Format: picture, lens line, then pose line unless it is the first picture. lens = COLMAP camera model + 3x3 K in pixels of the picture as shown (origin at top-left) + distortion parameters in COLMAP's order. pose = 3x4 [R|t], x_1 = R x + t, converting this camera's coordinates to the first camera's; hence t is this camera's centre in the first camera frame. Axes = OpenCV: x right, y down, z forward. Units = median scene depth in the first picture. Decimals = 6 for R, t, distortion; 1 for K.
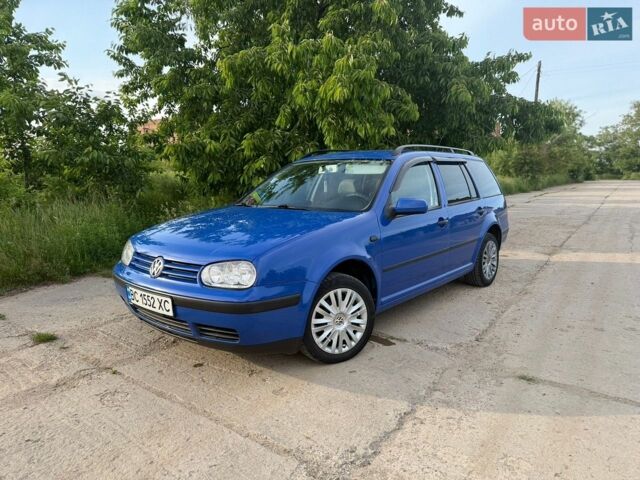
lens RADIAL K [[478.7, 0, 320.0], [0, 478.7, 240.0], [0, 0, 1]] dist [-0.011812, -0.006520]
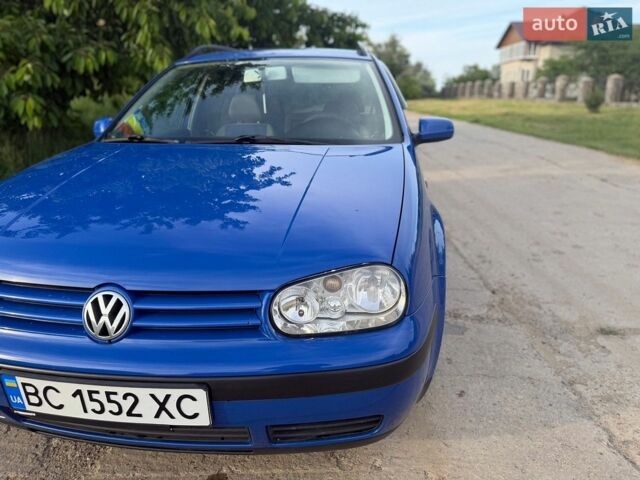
lens RADIAL K [[478.7, 0, 320.0], [0, 478.7, 240.0], [0, 0, 1]] dist [-0.011812, -0.006520]
pose [[0.834427, -0.168721, 0.524657, -0.397634], [0.084951, 0.979984, 0.180039, -0.059804], [-0.544532, -0.105659, 0.832058, 0.593885]]
